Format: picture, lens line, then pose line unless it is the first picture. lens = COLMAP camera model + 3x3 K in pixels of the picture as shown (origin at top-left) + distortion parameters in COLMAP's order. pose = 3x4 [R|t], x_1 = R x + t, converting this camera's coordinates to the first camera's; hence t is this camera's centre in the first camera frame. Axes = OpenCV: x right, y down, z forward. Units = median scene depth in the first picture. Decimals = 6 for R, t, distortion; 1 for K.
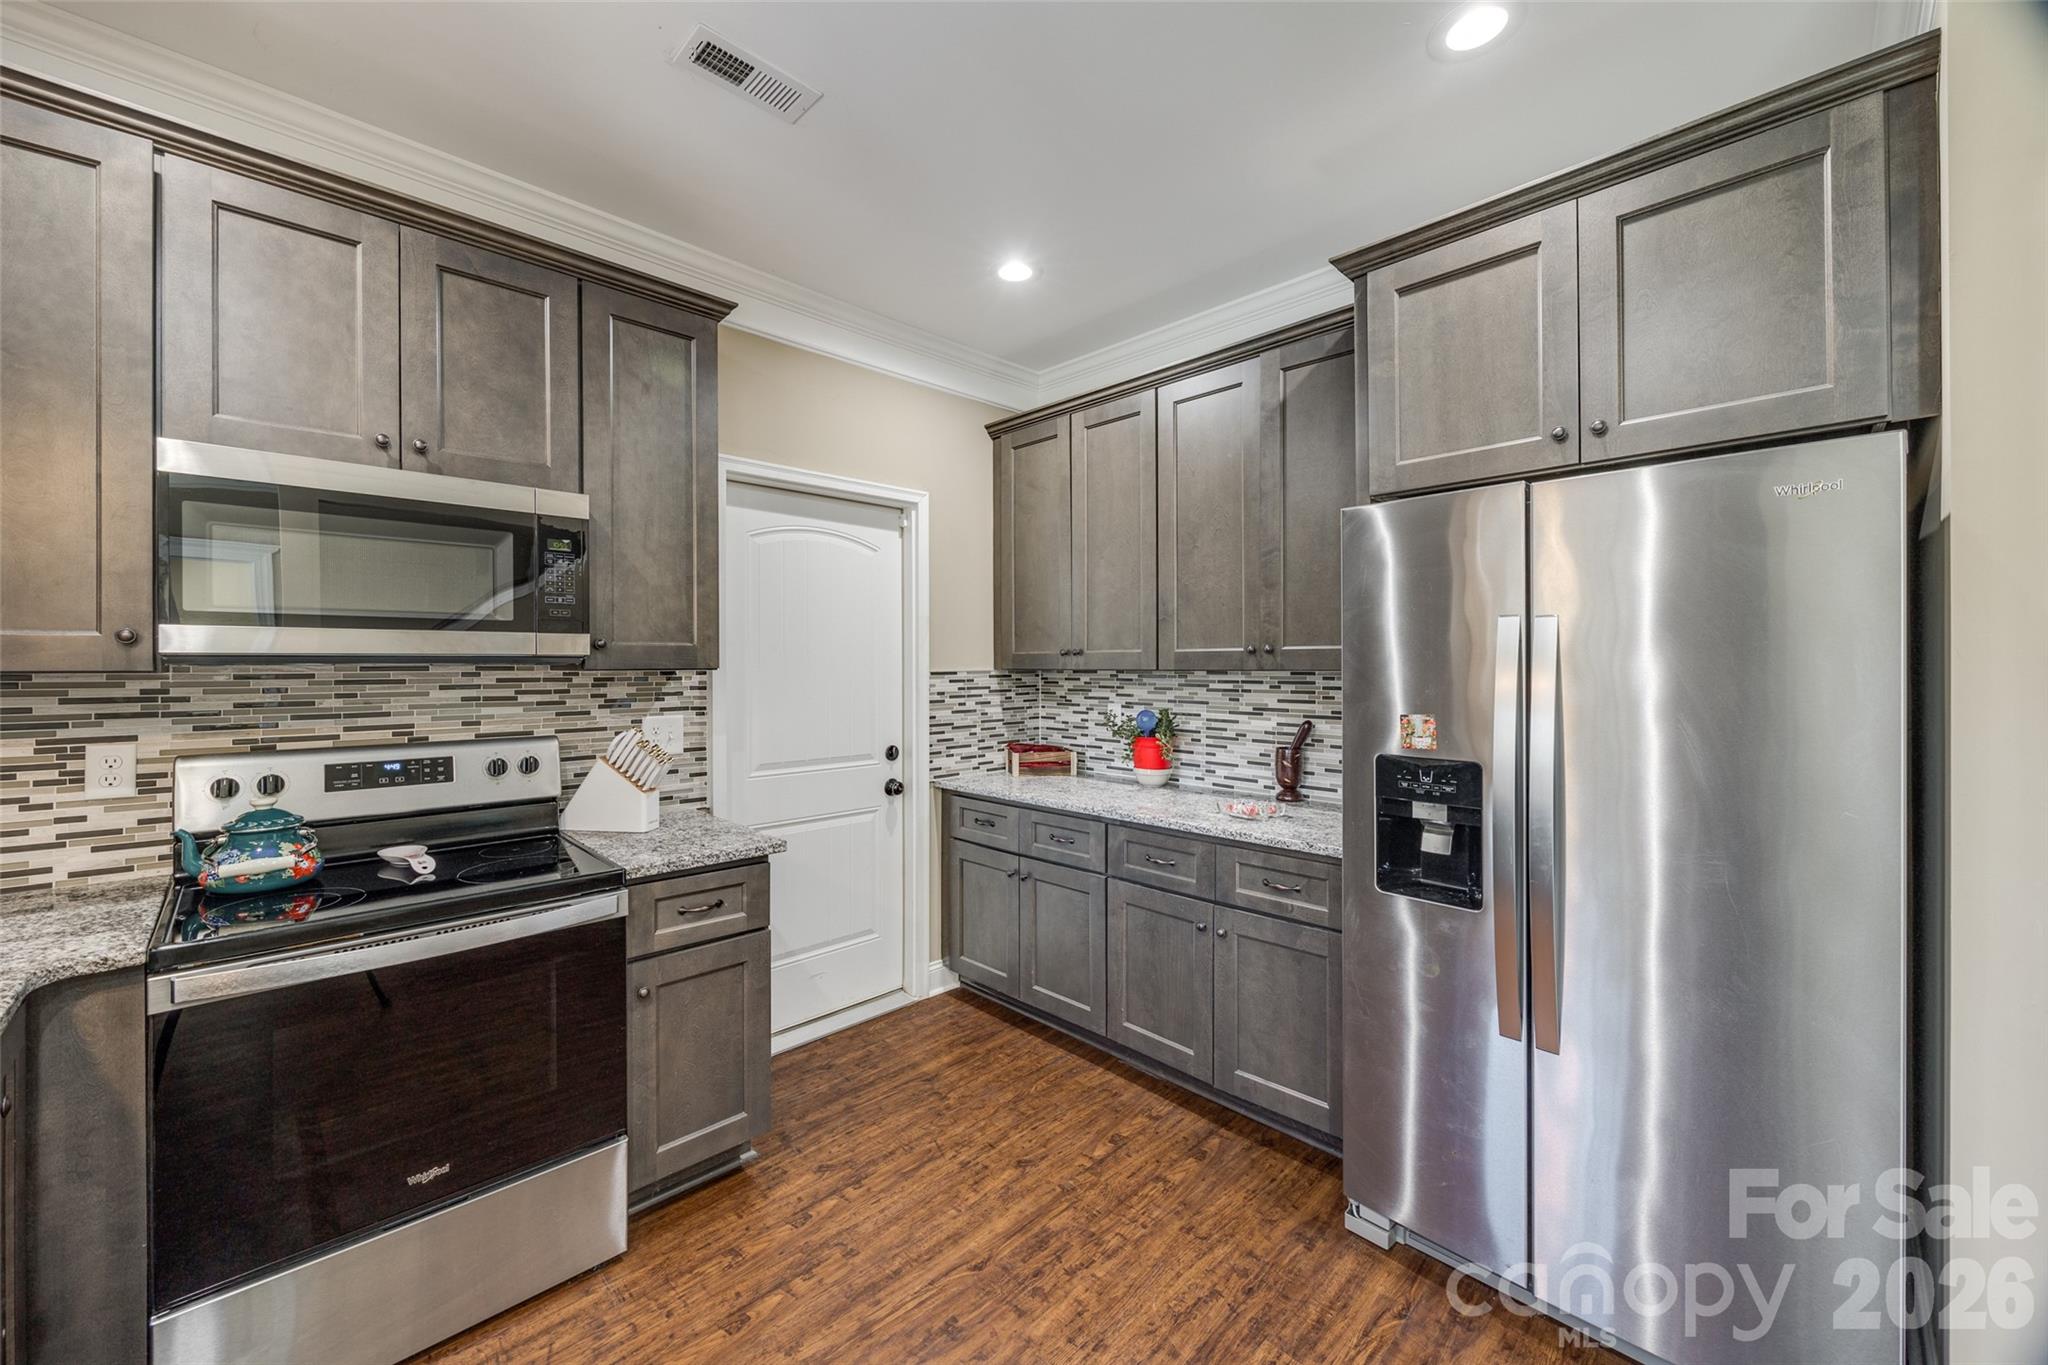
lens RADIAL K [[783.4, 0, 1013.4], [0, 783.4, 667.4], [0, 0, 1]] dist [-0.000990, 0.000055]
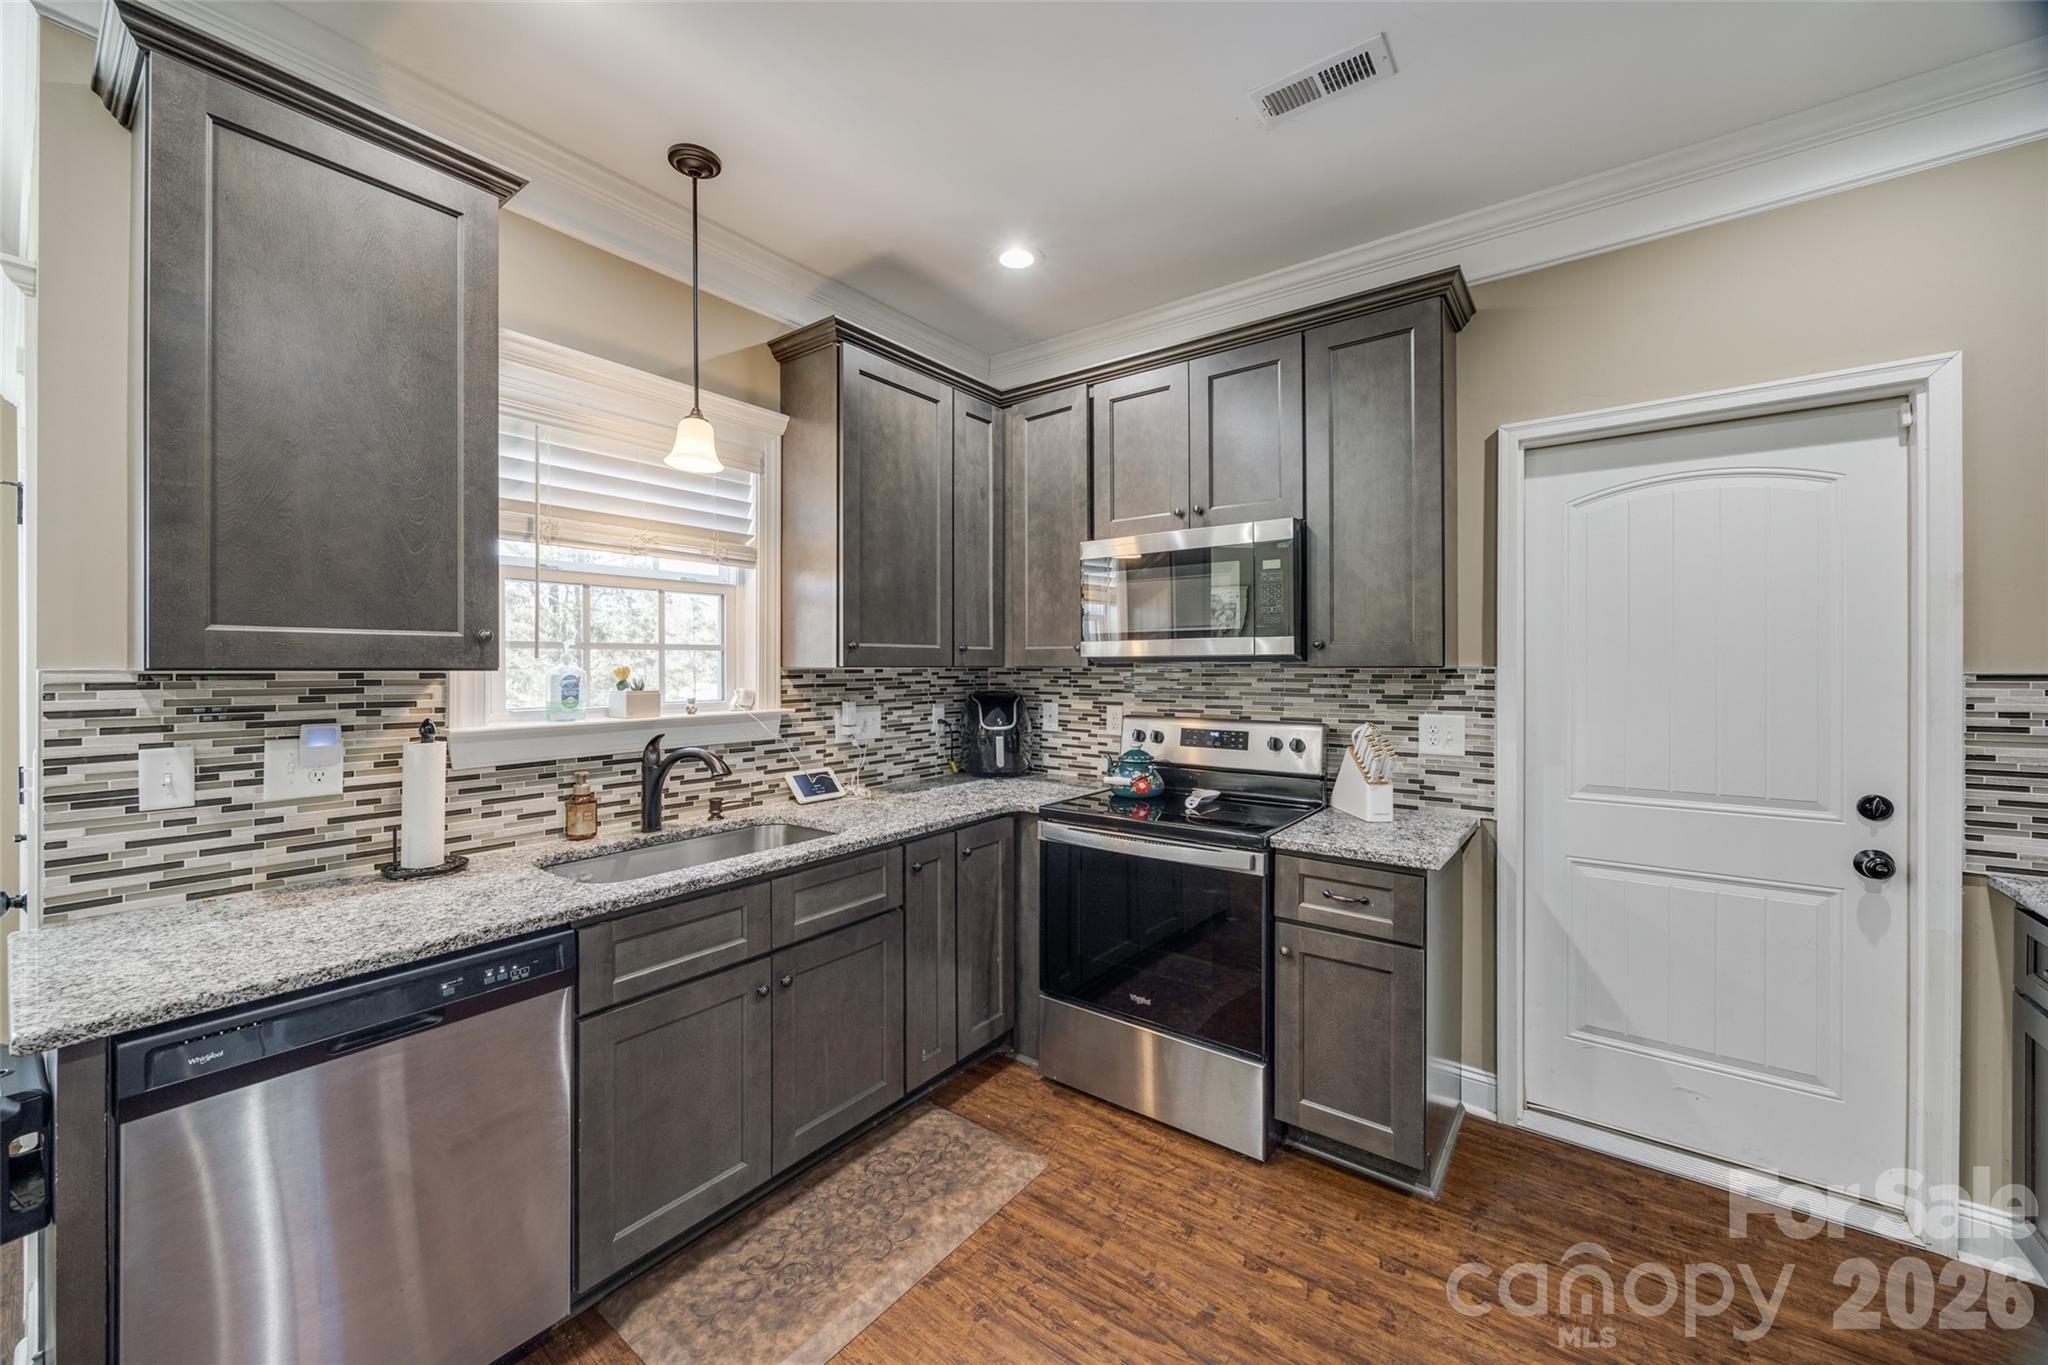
lens RADIAL K [[783.4, 0, 1009.1], [0, 783.4, 667.4], [0, 0, 1]] dist [-0.000990, 0.000055]
pose [[0.146139, 0.003413, -0.989258, 0.517866], [-0.001909, 0.999993, 0.003168, 0.000801], [0.989262, 0.001425, 0.146145, 0.383415]]
